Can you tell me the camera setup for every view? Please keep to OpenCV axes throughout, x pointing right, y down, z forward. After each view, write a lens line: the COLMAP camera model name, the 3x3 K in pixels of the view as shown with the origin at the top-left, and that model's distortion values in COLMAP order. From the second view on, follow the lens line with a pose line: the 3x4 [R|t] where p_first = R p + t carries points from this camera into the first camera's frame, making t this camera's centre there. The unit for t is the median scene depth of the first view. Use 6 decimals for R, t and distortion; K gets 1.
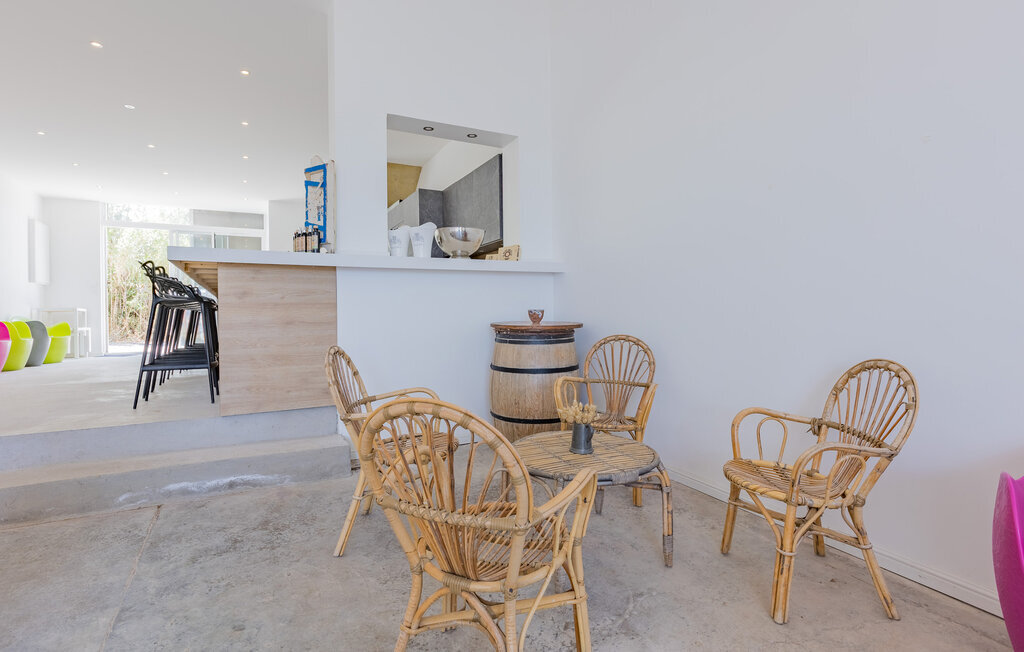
lens RADIAL K [[529.8, 0, 511.9], [0, 529.8, 323.4], [0, 0, 1]] dist [-0.000270, -0.000021]
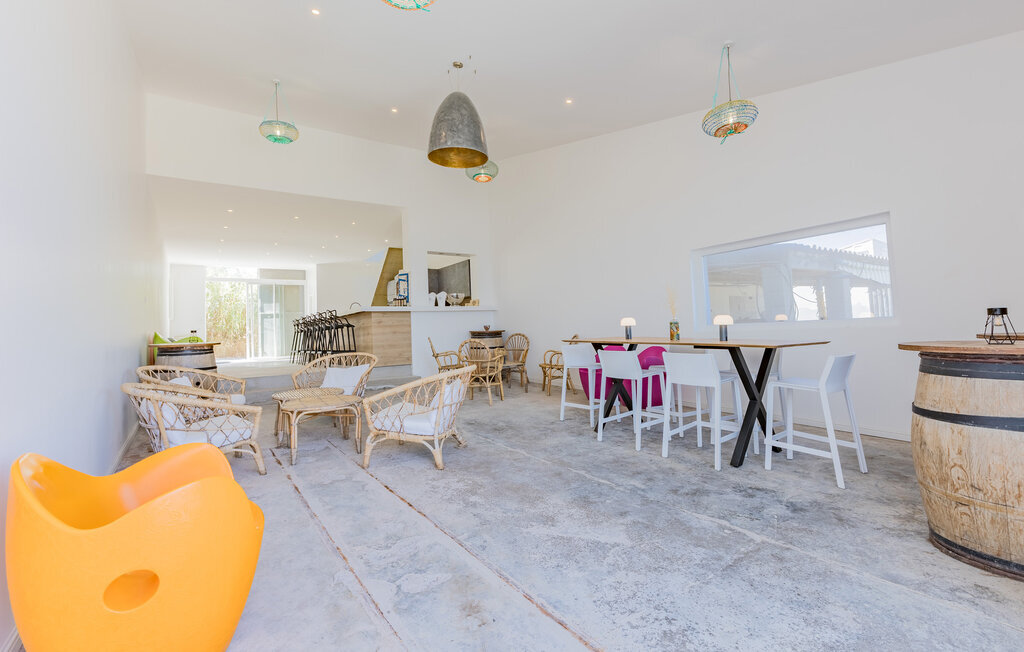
lens RADIAL K [[478.7, 0, 514.2], [0, 478.7, 316.3], [0, 0, 1]] dist [0.013056, -0.000062]
pose [[0.992062, -0.024902, 0.123261, -0.108833], [0.031423, 0.998191, -0.051249, 0.054355], [-0.121761, 0.054715, 0.991050, -1.332953]]
